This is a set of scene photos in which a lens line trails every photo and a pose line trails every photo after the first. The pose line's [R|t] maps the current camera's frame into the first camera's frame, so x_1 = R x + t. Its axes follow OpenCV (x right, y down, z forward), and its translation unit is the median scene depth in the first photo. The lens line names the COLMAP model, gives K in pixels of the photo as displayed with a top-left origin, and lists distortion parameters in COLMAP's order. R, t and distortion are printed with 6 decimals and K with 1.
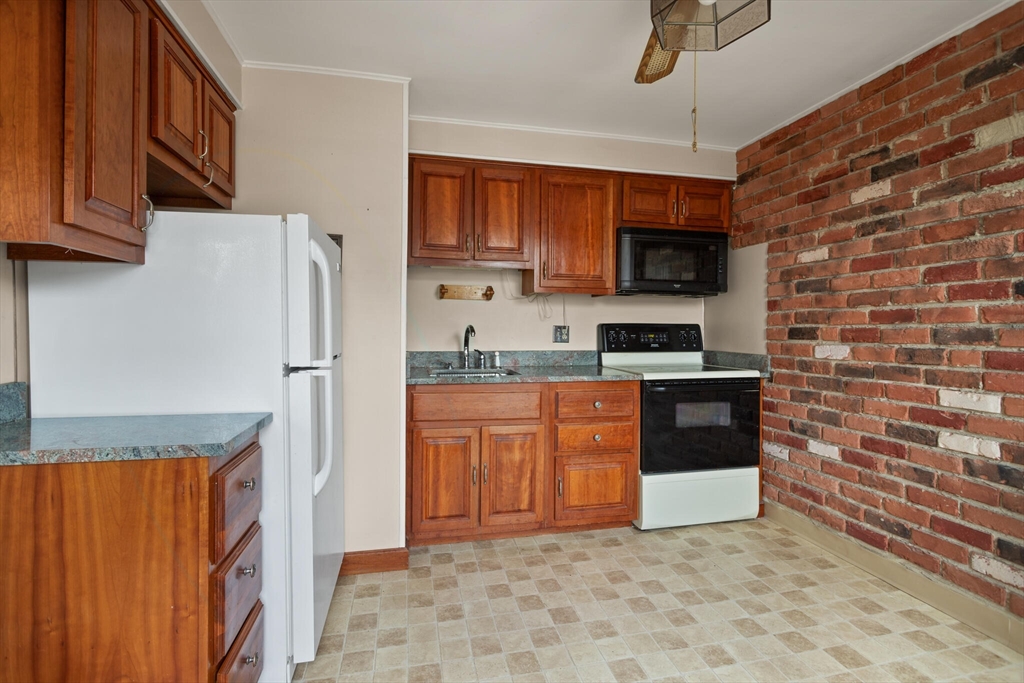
lens RADIAL K [[485.6, 0, 506.4], [0, 485.6, 333.1], [0, 0, 1]] dist [0.000863, 0.000266]
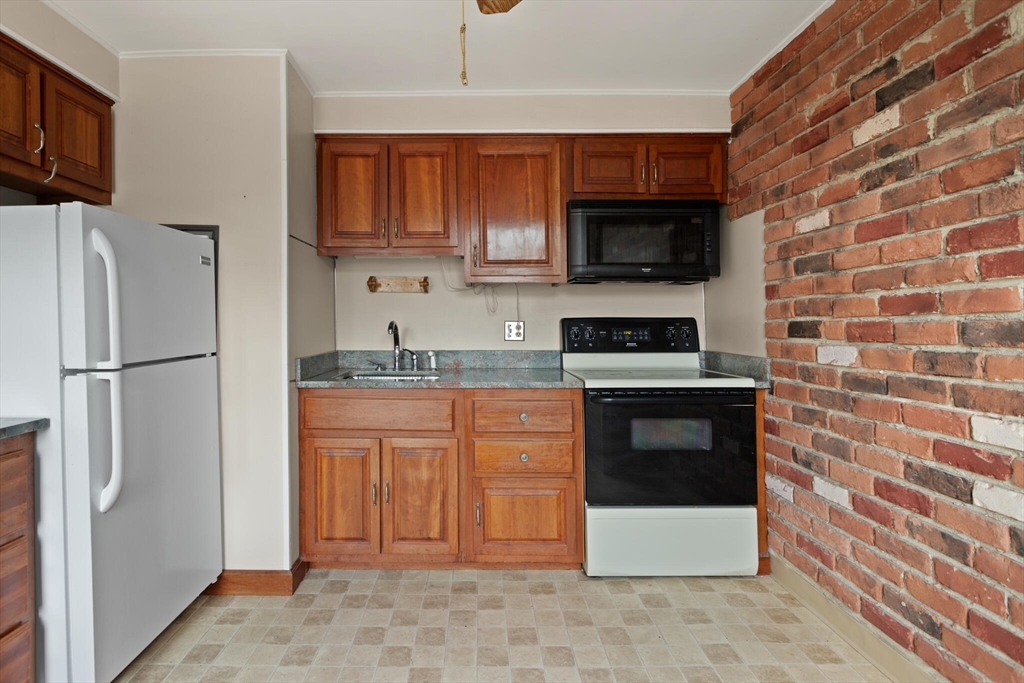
lens RADIAL K [[515.1, 0, 463.4], [0, 515.1, 319.4], [0, 0, 1]] dist [0.001964, 0.000410]
pose [[0.973348, -0.007912, -0.229197, 0.300637], [0.003716, 0.999818, -0.018734, -0.001857], [0.229303, 0.017383, 0.973200, 0.131628]]
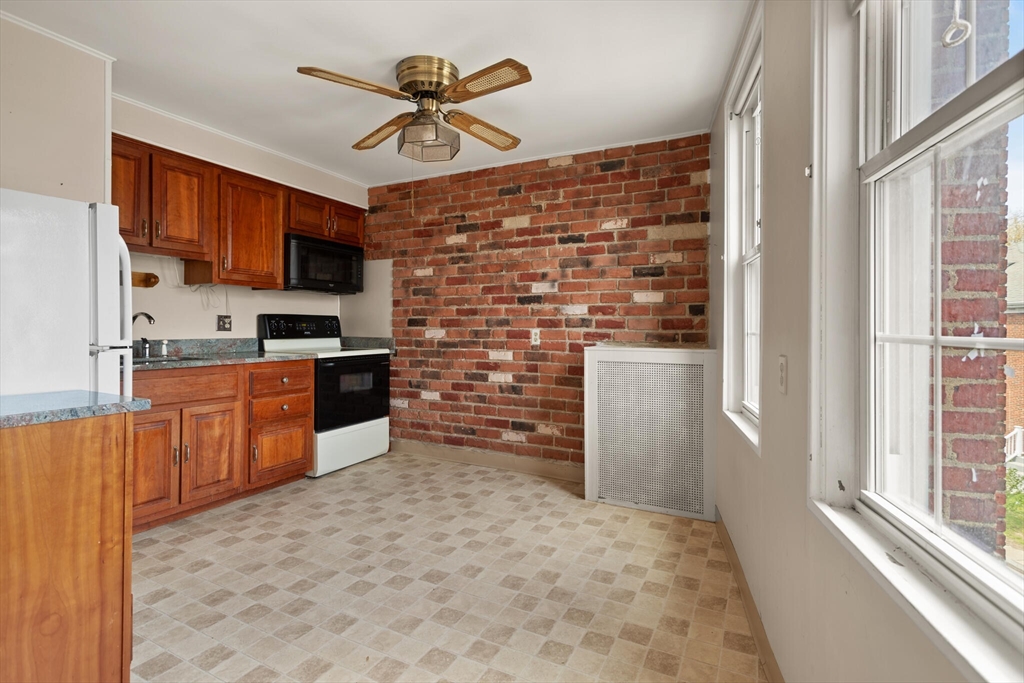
lens RADIAL K [[494.8, 0, 512.4], [0, 494.8, 338.9], [0, 0, 1]] dist [0.001379, 0.000587]
pose [[0.637430, -0.020739, 0.770229, -0.415931], [0.005179, 0.999730, 0.022633, 0.019760], [-0.770491, -0.010438, 0.637366, -0.232896]]
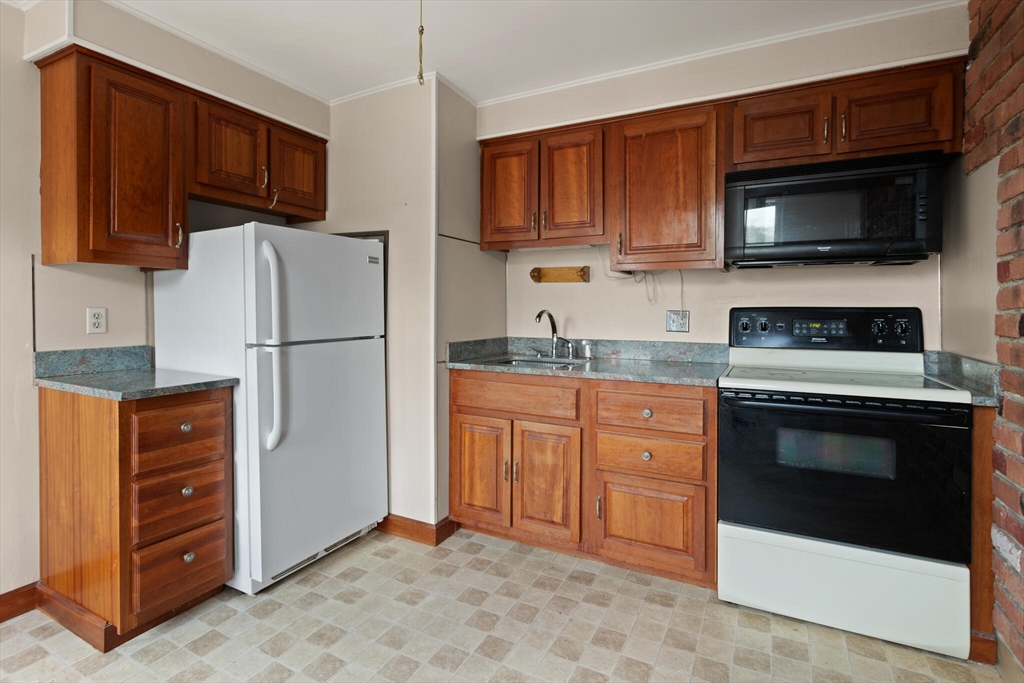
lens RADIAL K [[497.6, 0, 513.1], [0, 497.6, 317.2], [0, 0, 1]] dist [-0.000461, 0.000376]
pose [[0.763997, 0.006302, -0.645189, 0.556525], [-0.008385, 0.999965, -0.000161, -0.002794], [0.645165, 0.005533, 0.764023, 0.272678]]
